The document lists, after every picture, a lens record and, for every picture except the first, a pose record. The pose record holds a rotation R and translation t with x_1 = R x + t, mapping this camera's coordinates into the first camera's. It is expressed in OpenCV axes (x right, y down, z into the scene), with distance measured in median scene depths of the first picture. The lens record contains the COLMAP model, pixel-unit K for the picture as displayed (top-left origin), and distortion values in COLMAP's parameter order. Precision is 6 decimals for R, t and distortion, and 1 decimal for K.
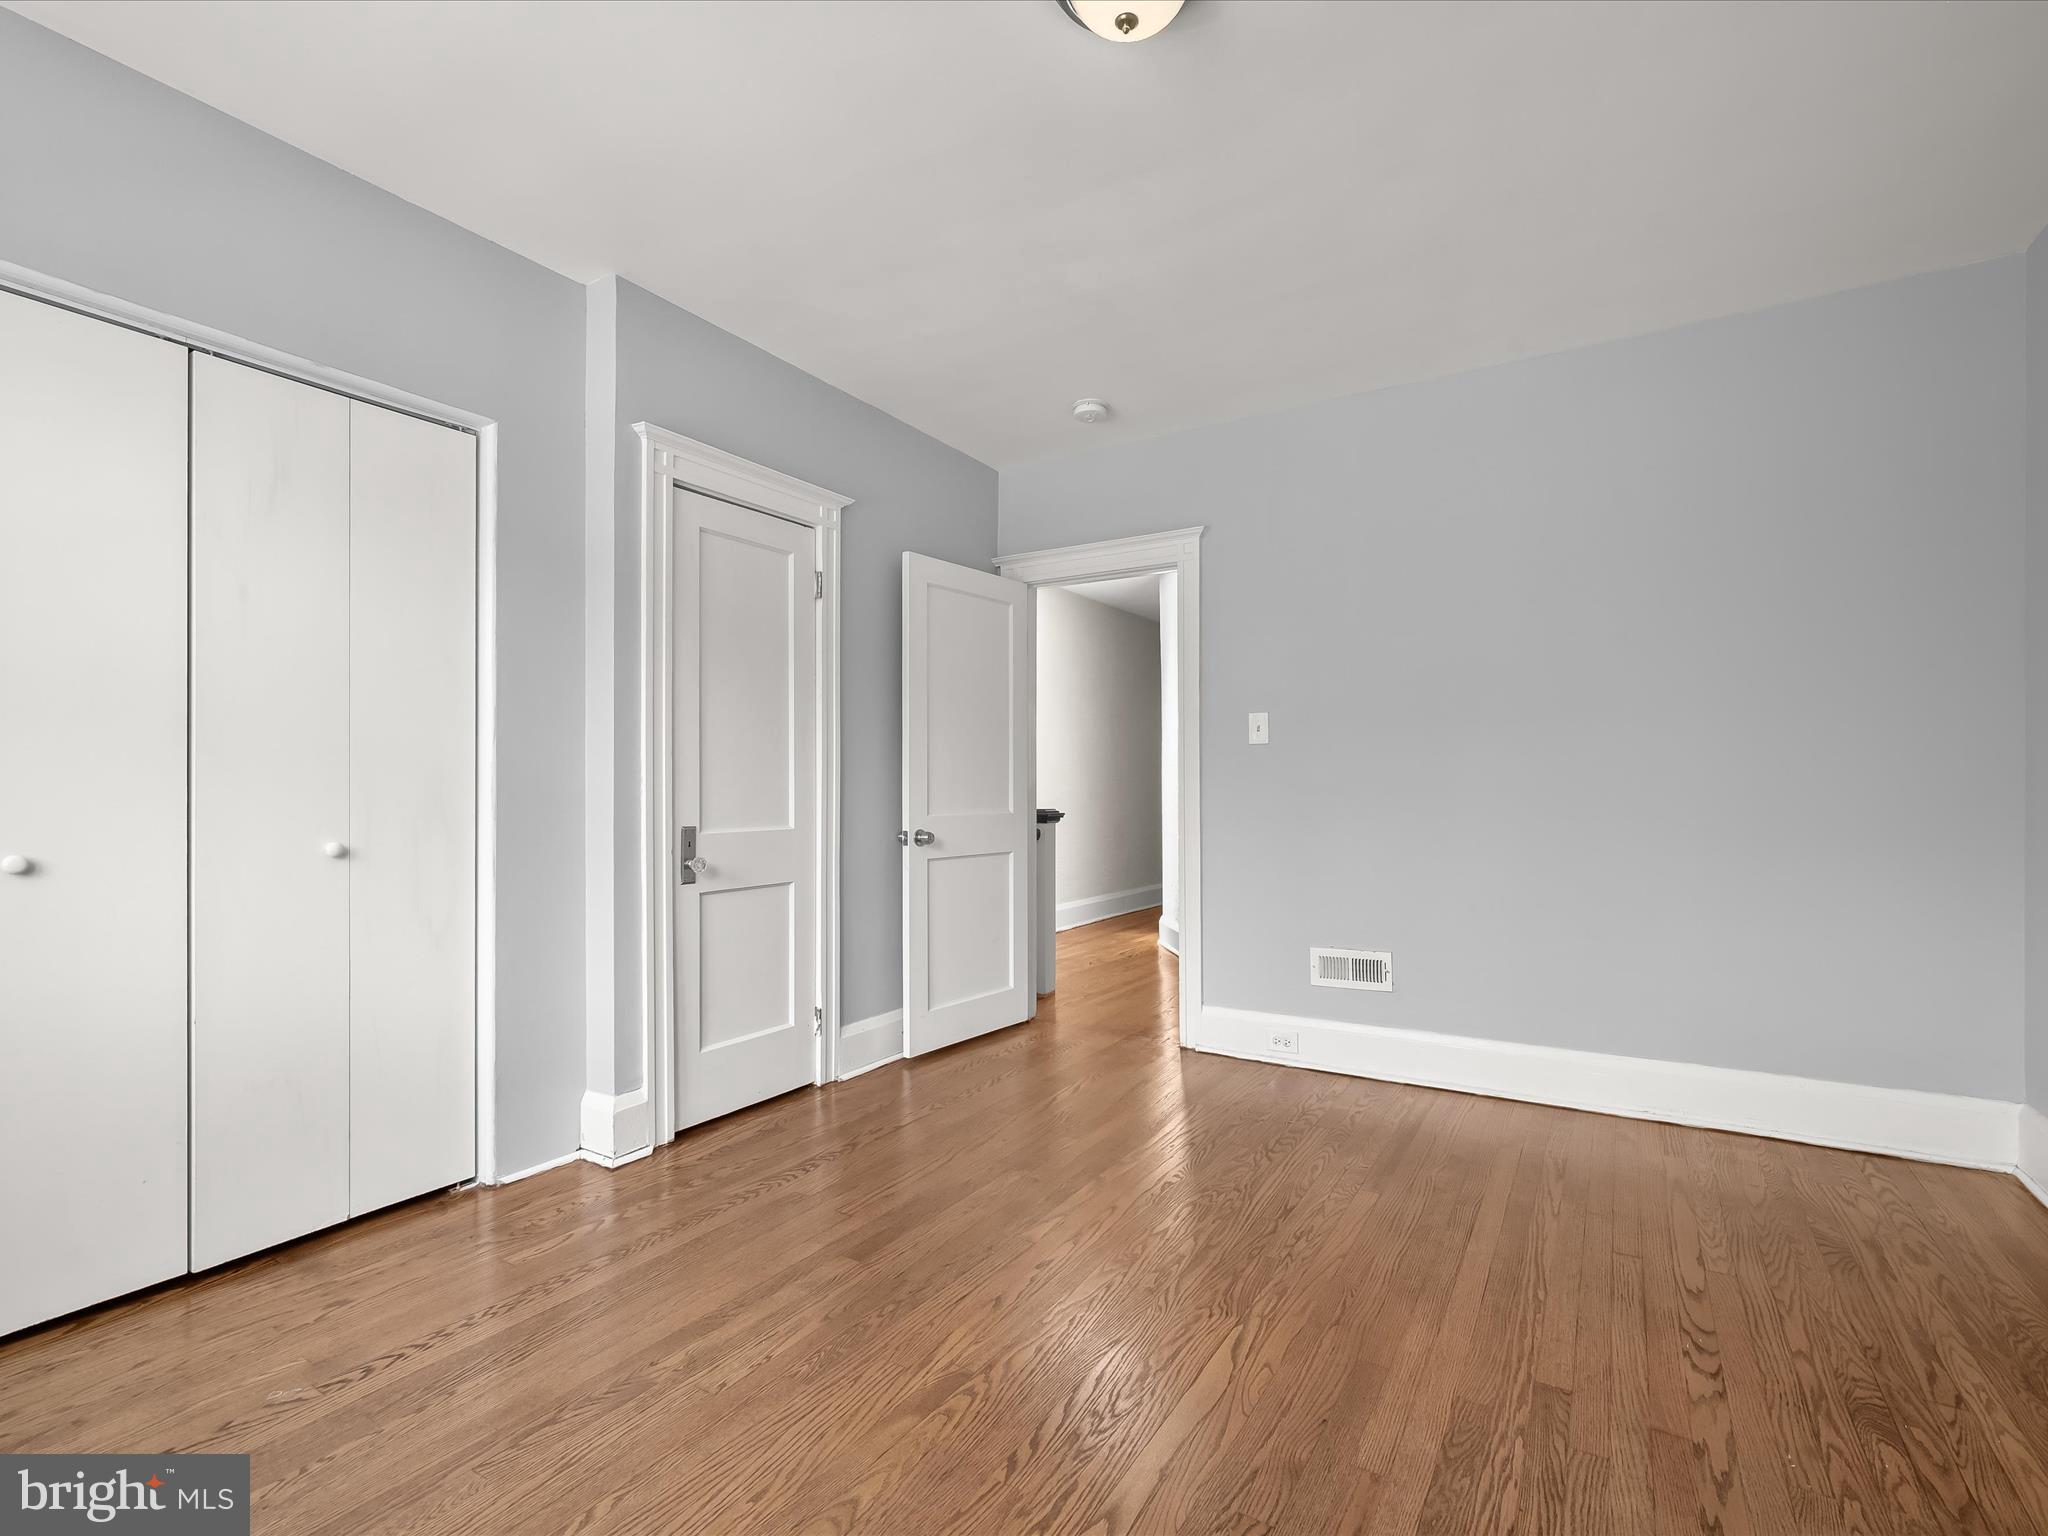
lens RADIAL K [[955.2, 0, 1032.8], [0, 955.2, 782.0], [0, 0, 1]] dist [-0.000192, -0.000423]
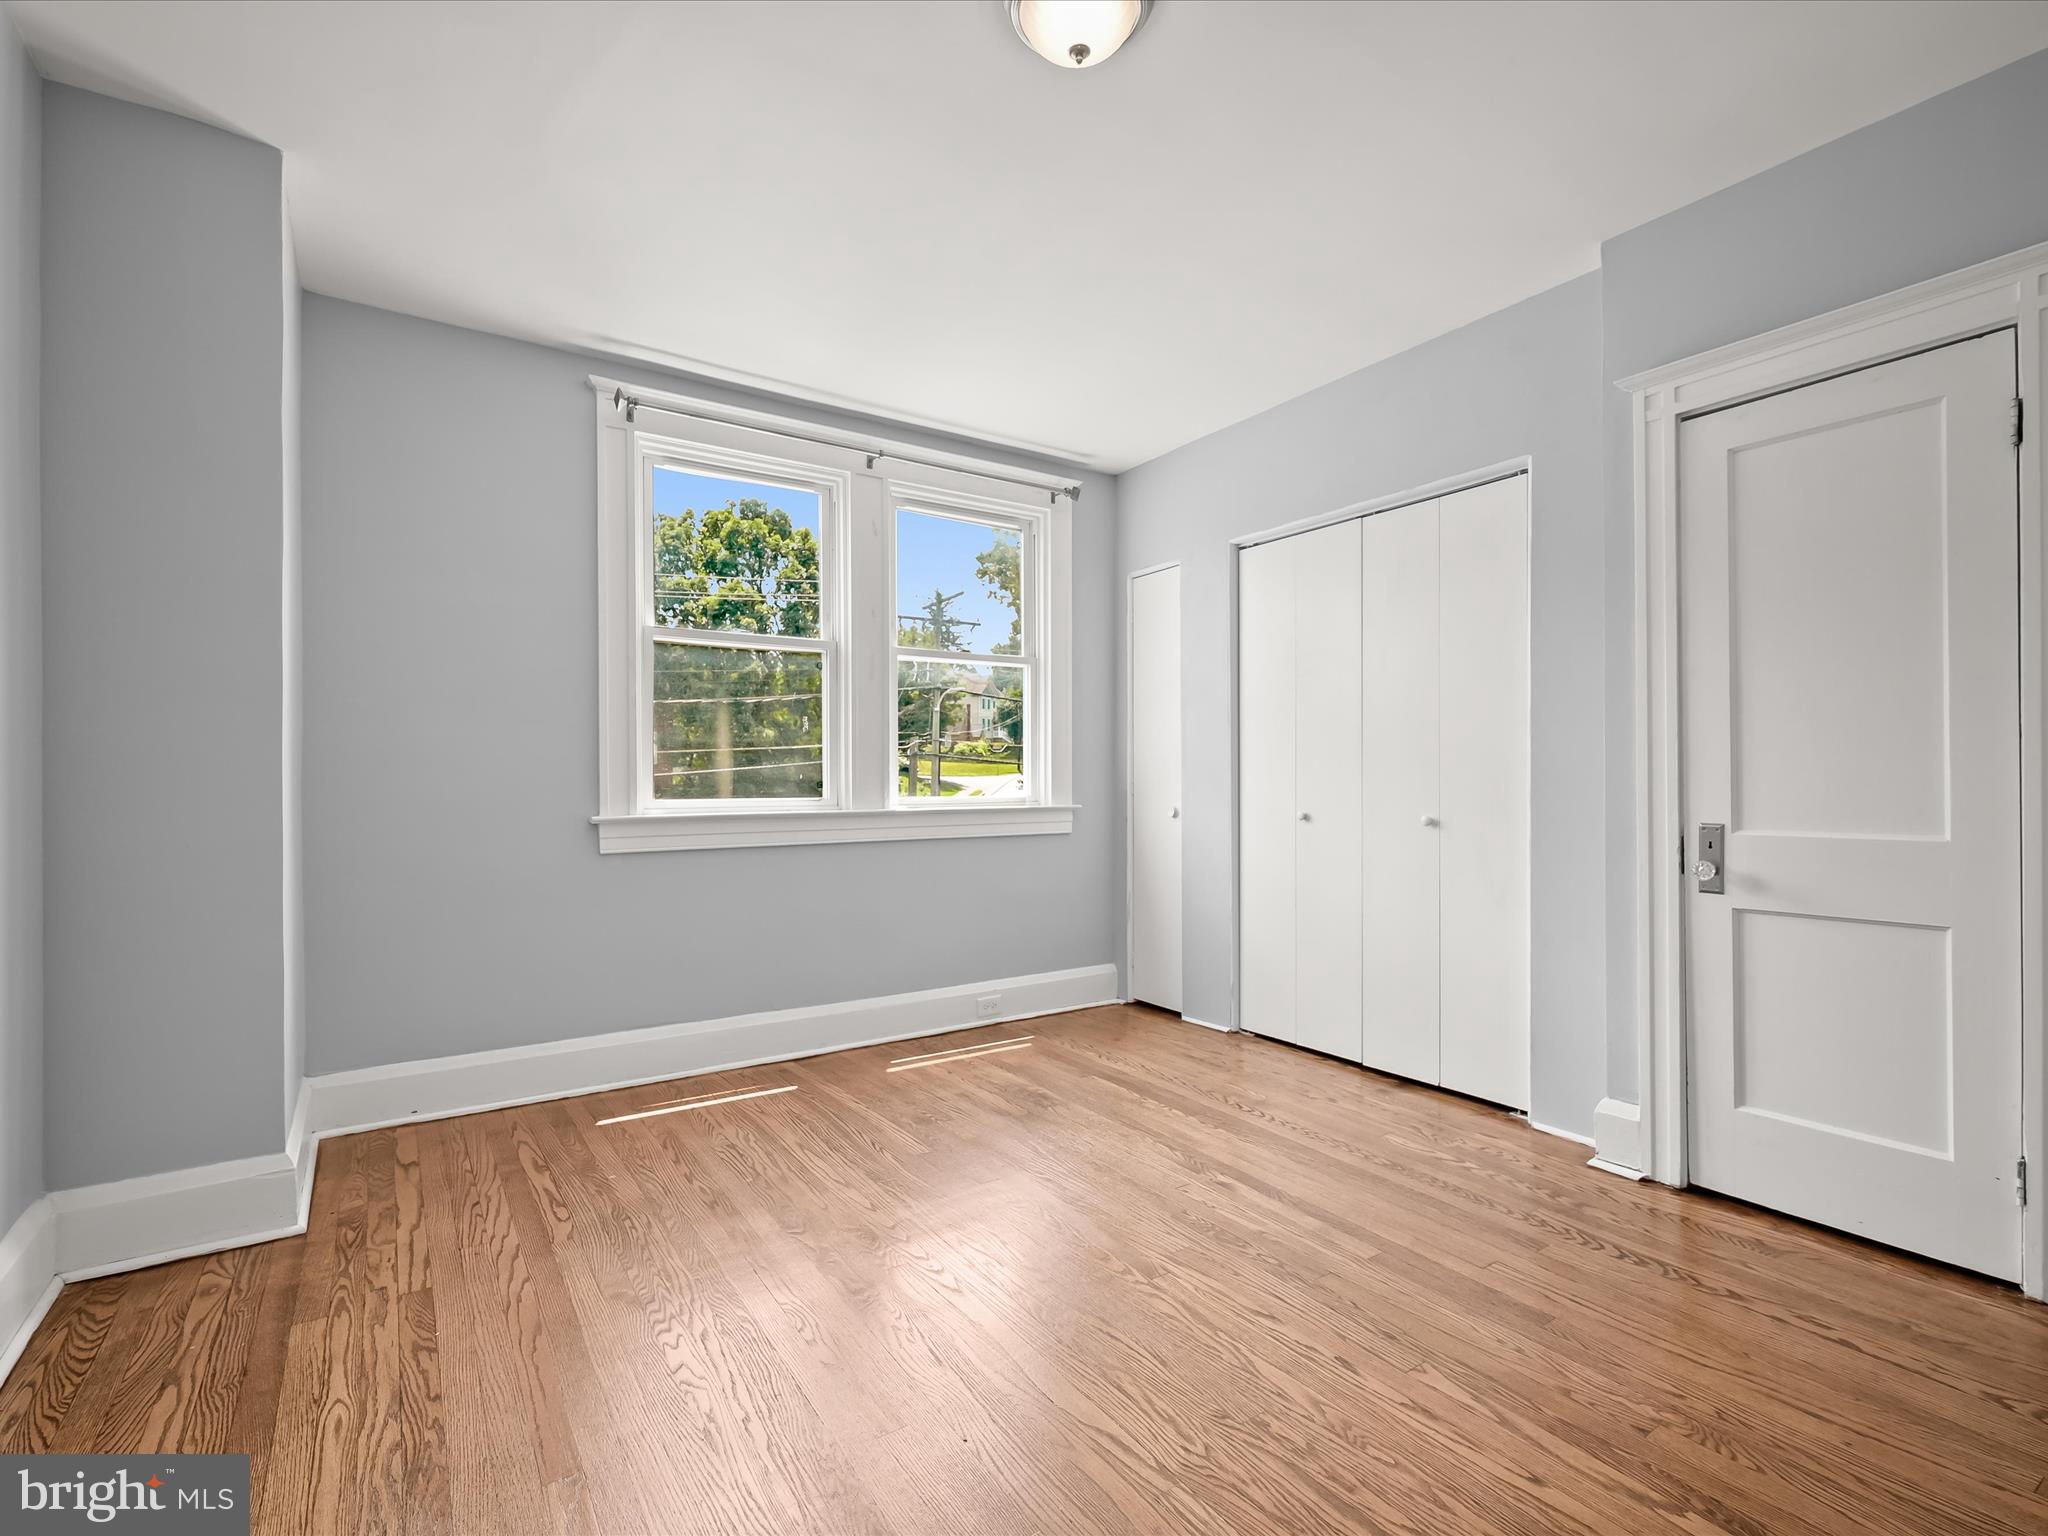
lens RADIAL K [[955.2, 0, 1012.0], [0, 955.2, 782.0], [0, 0, 1]] dist [-0.000192, -0.000423]
pose [[-0.421989, 0.003225, -0.906595, 0.673318], [0.007328, 0.999973, 0.000146, 0.007052], [0.906571, -0.006582, -0.422002, 0.848960]]
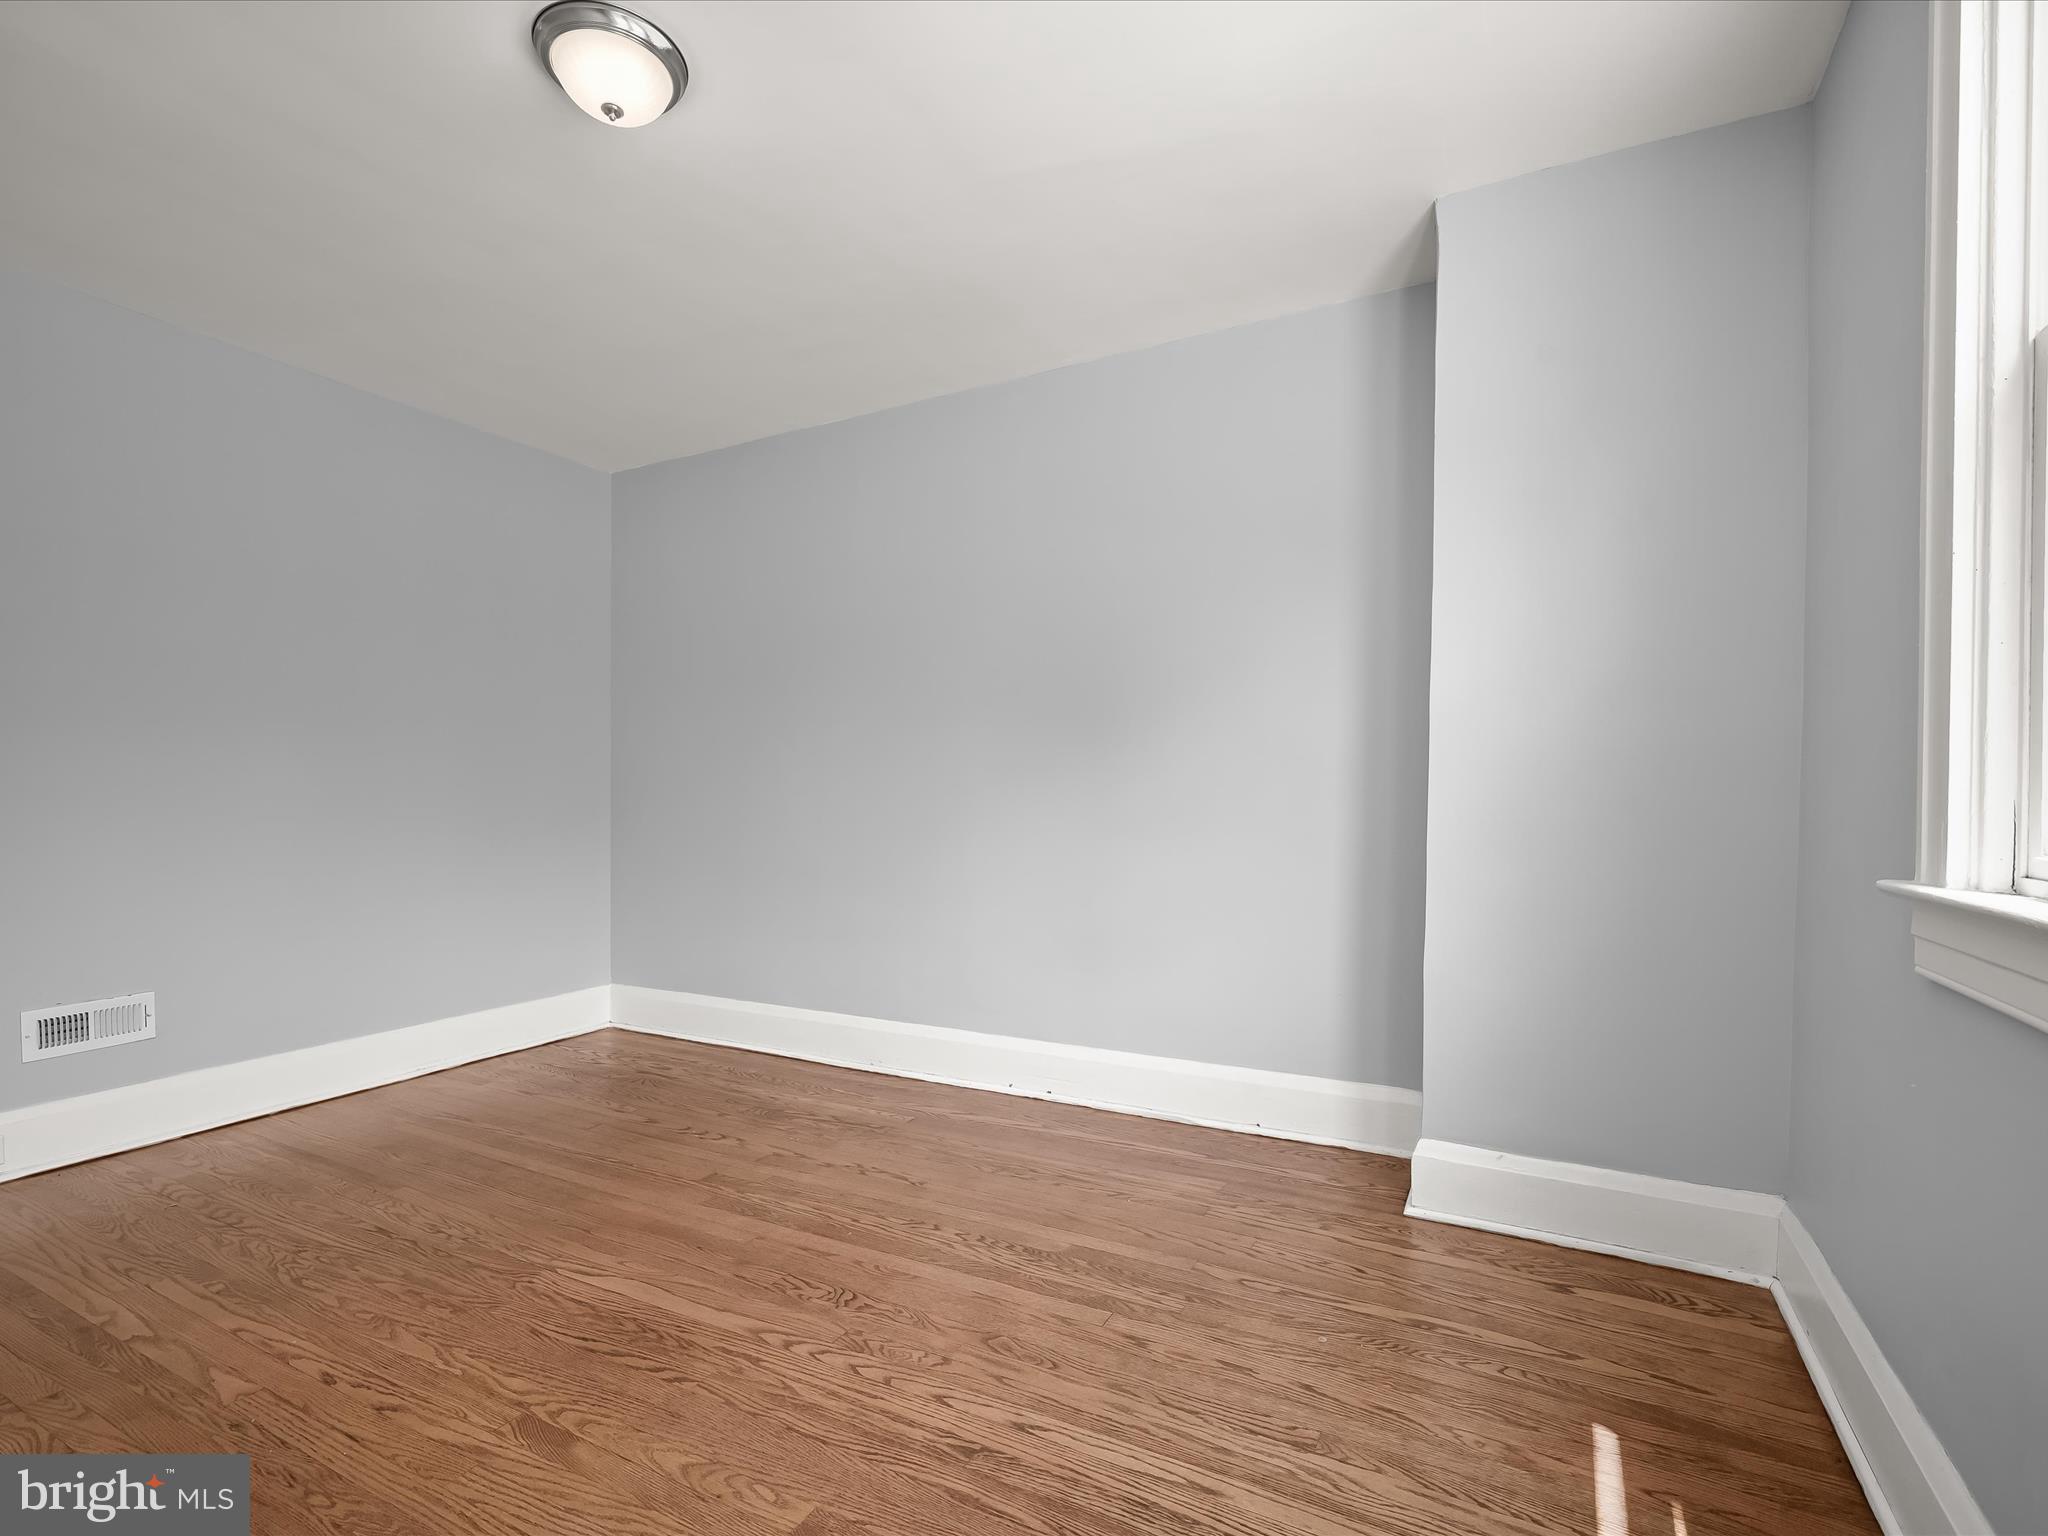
lens RADIAL K [[955.2, 0, 1040.0], [0, 955.2, 778.9], [0, 0, 1]] dist [-0.000192, -0.000423]
pose [[-0.072217, 0.016137, 0.997258, -0.665202], [-0.003856, 0.999857, -0.016458, 0.002618], [-0.997381, -0.005034, -0.072144, 0.355473]]
